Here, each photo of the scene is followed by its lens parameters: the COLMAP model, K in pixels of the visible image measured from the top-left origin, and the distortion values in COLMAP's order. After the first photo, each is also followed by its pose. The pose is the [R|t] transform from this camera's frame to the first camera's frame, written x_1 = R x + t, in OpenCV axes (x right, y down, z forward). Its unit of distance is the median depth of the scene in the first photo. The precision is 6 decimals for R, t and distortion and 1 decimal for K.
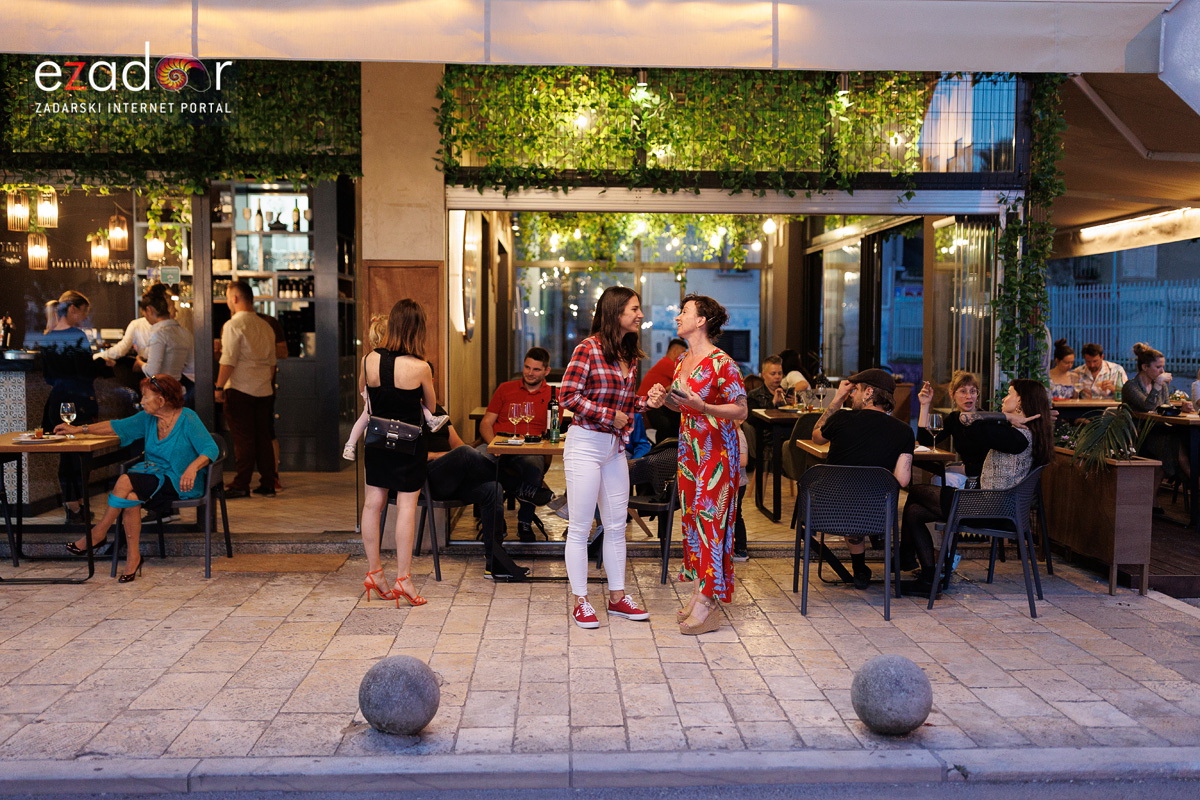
lens RADIAL K [[1128.0, 0, 599.1], [0, 1128.0, 393.6], [0, 0, 1]] dist [0.012671, -0.008793]
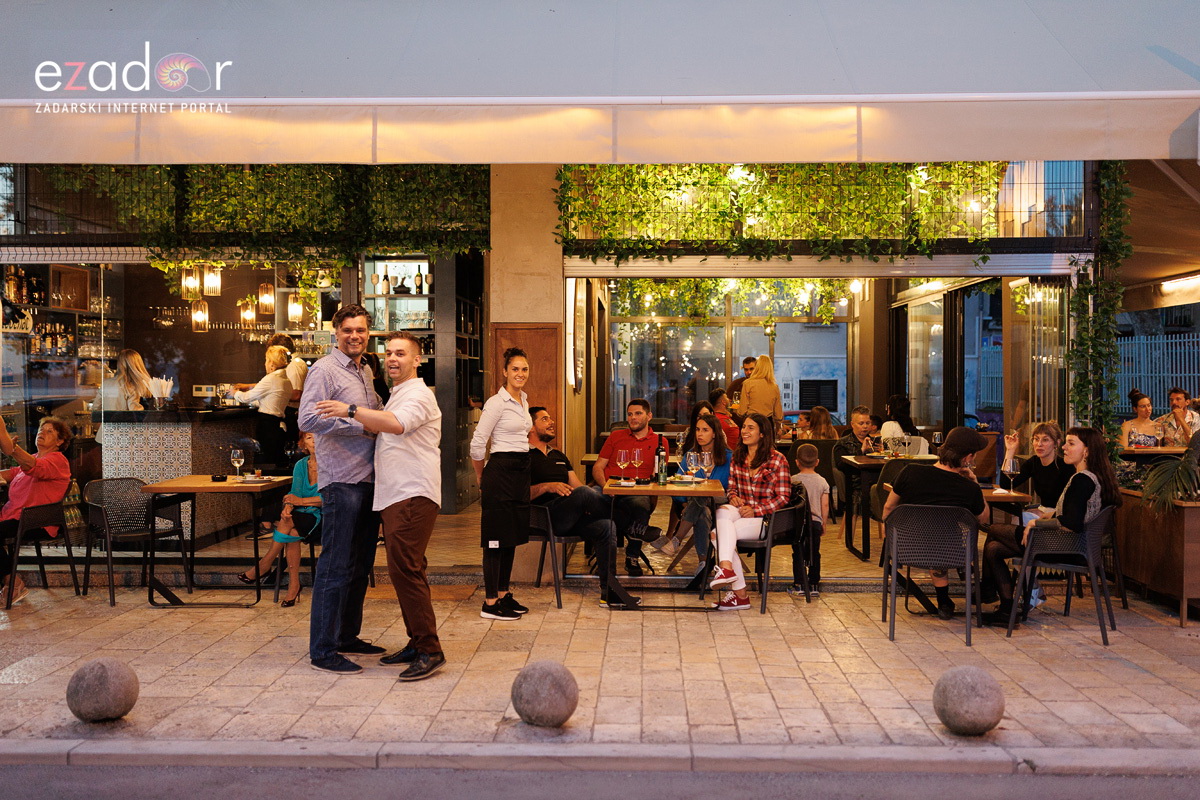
lens RADIAL K [[1128.0, 0, 599.1], [0, 1128.0, 393.6], [0, 0, 1]] dist [0.012671, -0.008793]
pose [[0.997217, -0.004708, -0.074407, -0.017749], [0.001412, 0.999018, -0.044293, 0.002477], [0.074542, 0.044064, 0.996244, -0.113759]]
